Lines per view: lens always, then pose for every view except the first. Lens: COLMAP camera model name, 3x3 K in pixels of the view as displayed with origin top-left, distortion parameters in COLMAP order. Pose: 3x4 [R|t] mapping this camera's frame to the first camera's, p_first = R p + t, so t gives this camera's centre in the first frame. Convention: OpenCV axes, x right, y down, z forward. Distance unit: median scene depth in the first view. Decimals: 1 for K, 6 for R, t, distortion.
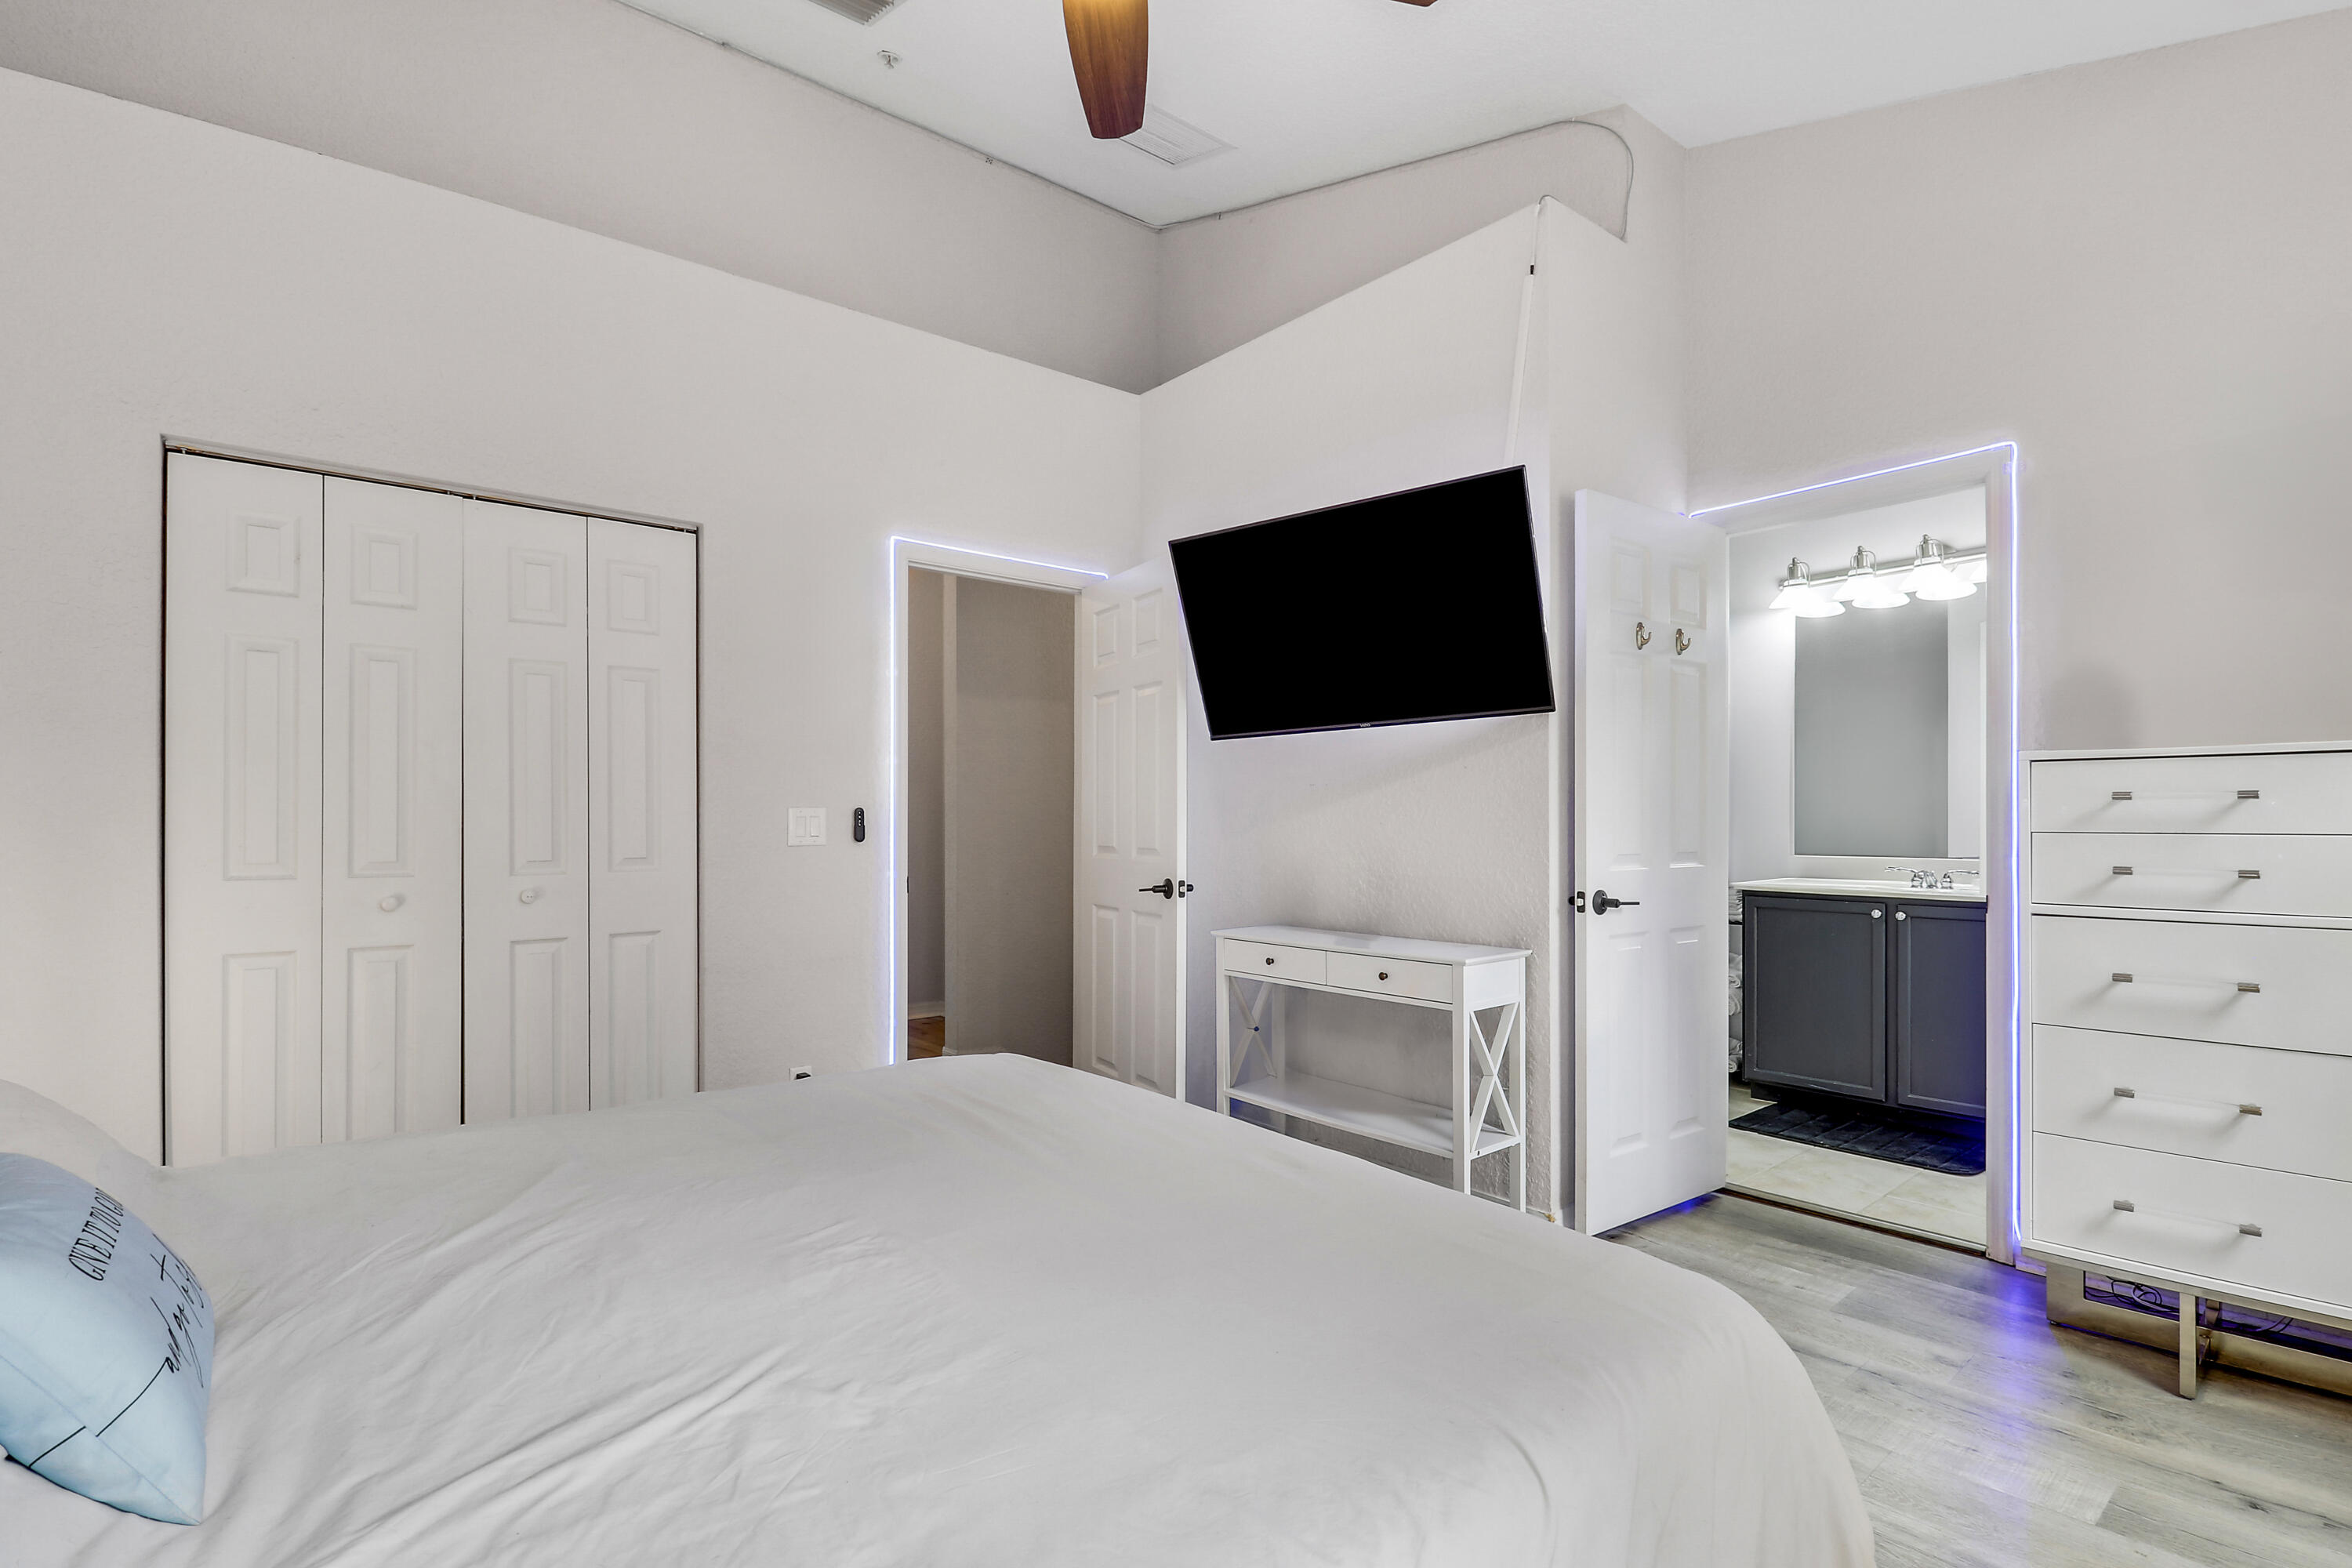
lens RADIAL K [[1127.4, 0, 1176.1], [0, 1127.4, 772.0], [0, 0, 1]] dist [0.036008, -0.025776]
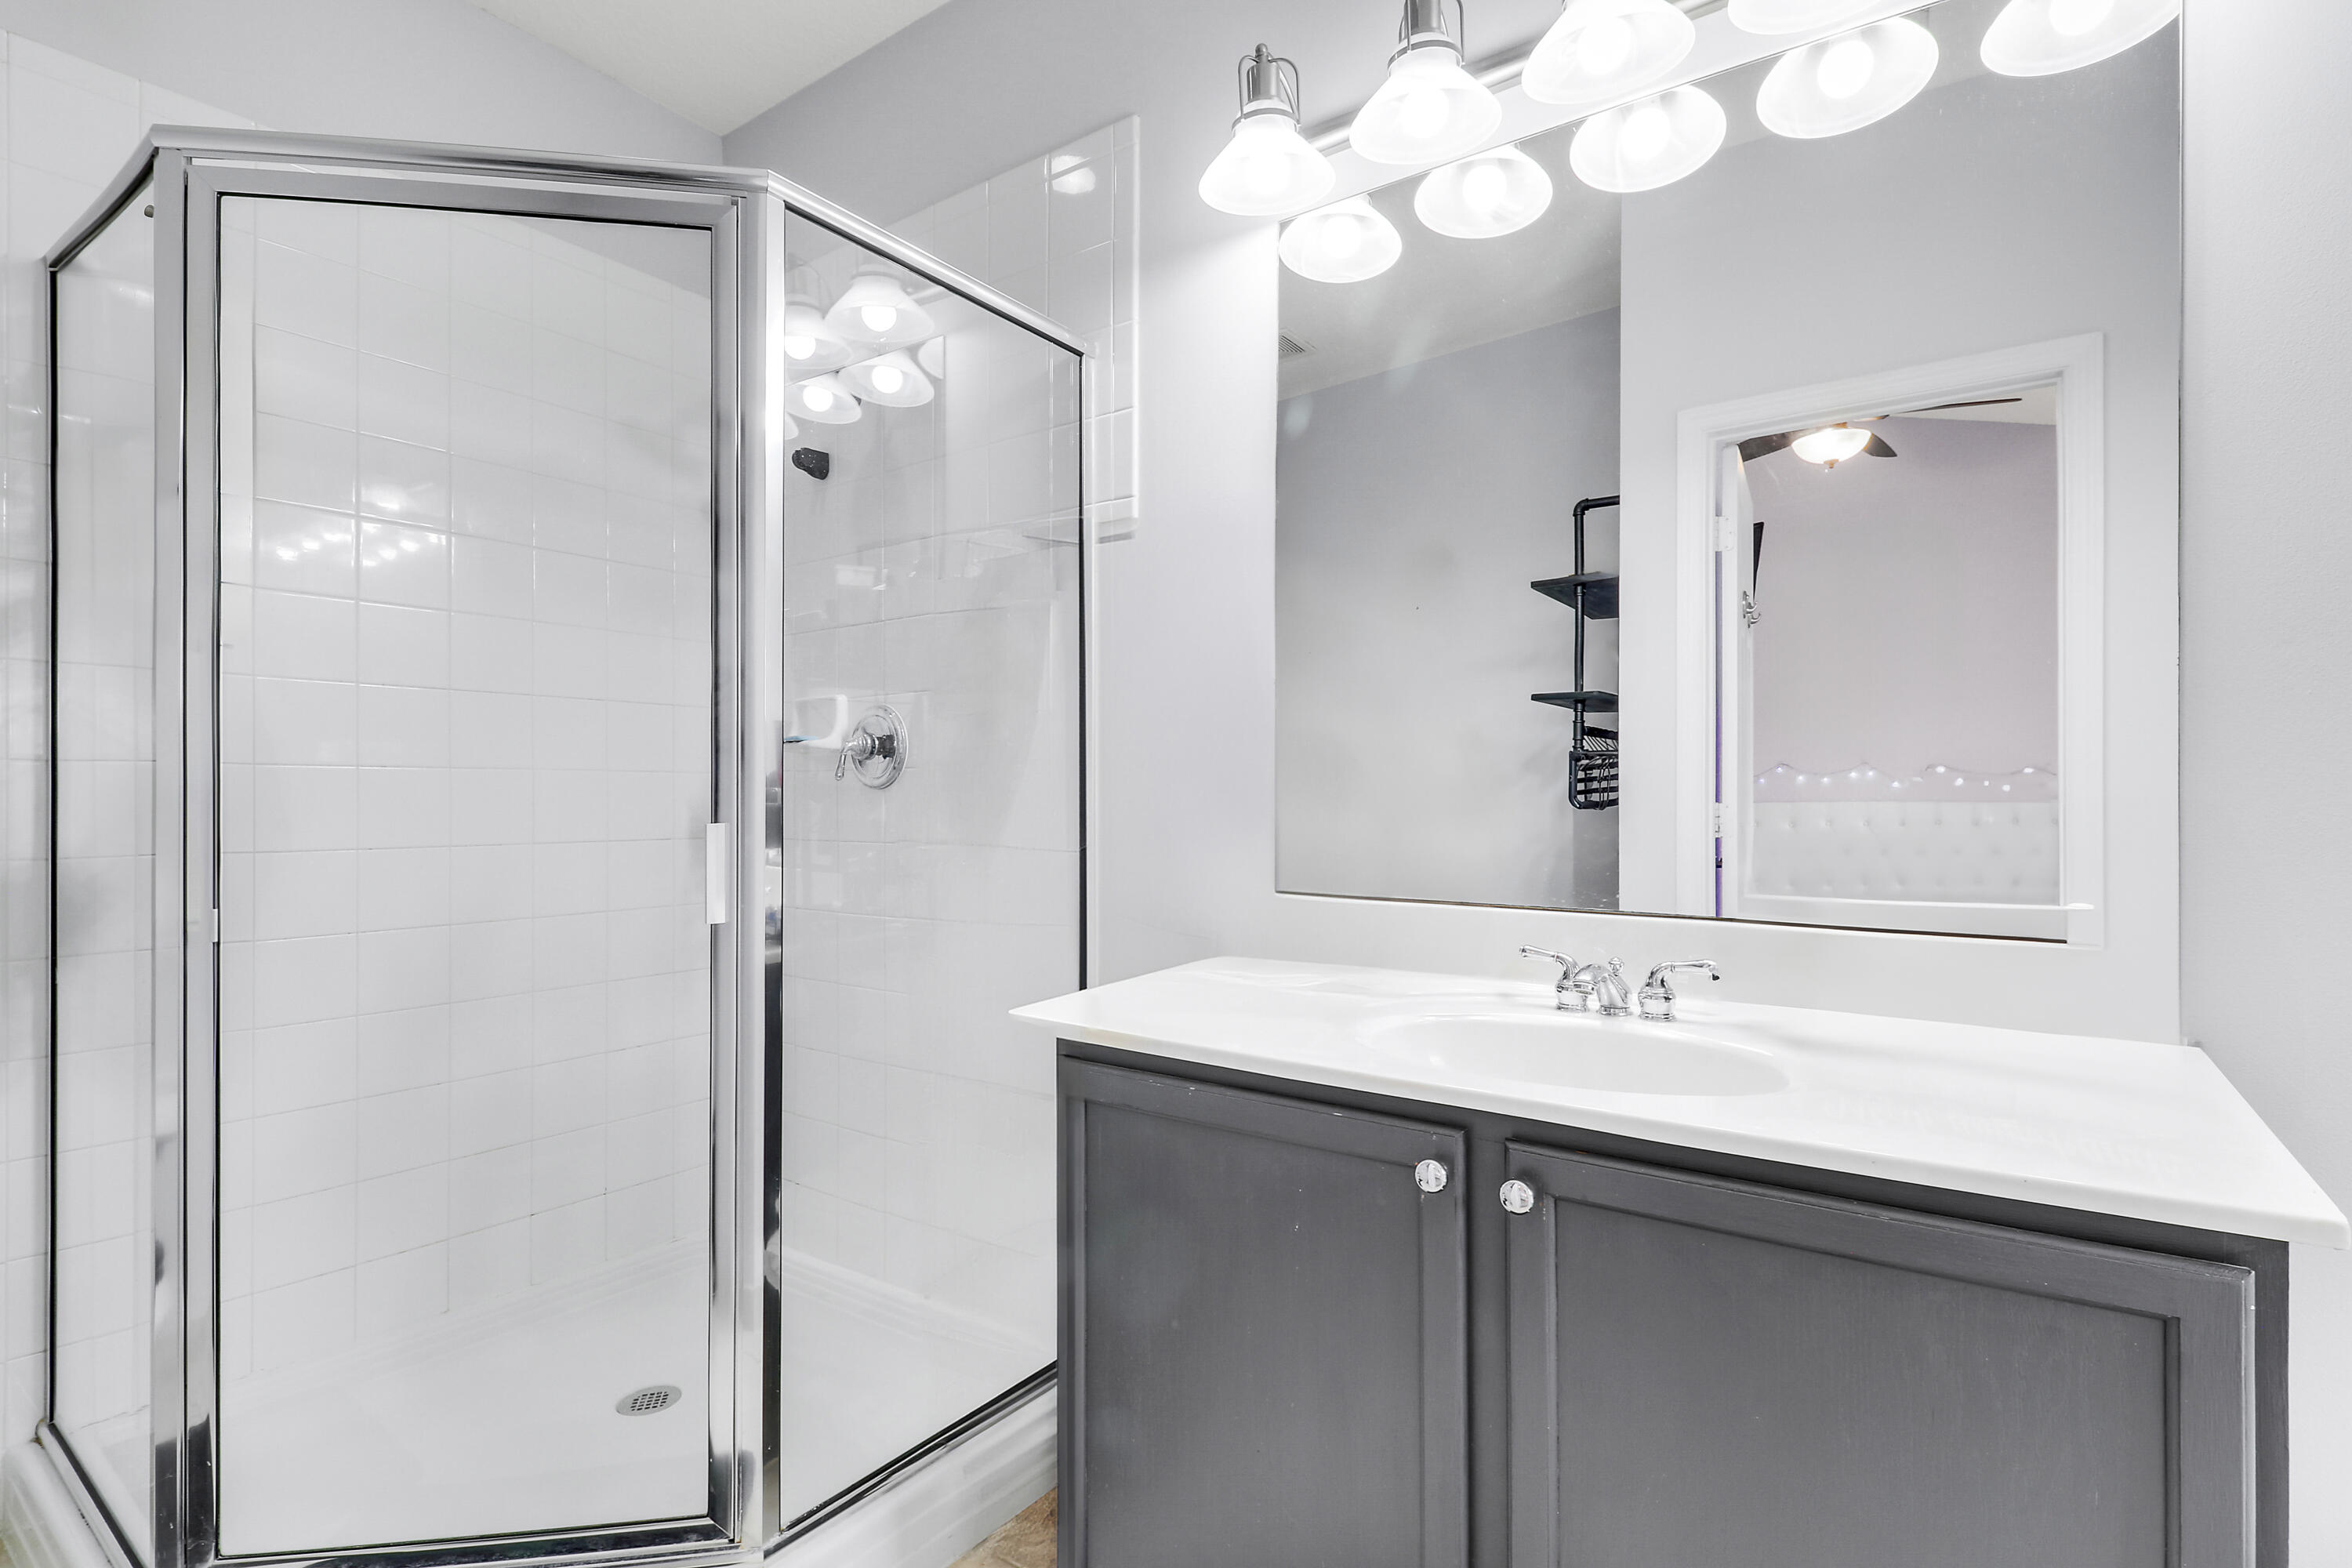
lens RADIAL K [[1127.4, 0, 1176.1], [0, 1127.4, 772.0], [0, 0, 1]] dist [0.036008, -0.025776]
pose [[0.965935, 0.001779, 0.258778, 0.473190], [-0.003100, 0.999984, 0.004696, 0.035321], [-0.258766, -0.005339, 0.965925, 0.739968]]
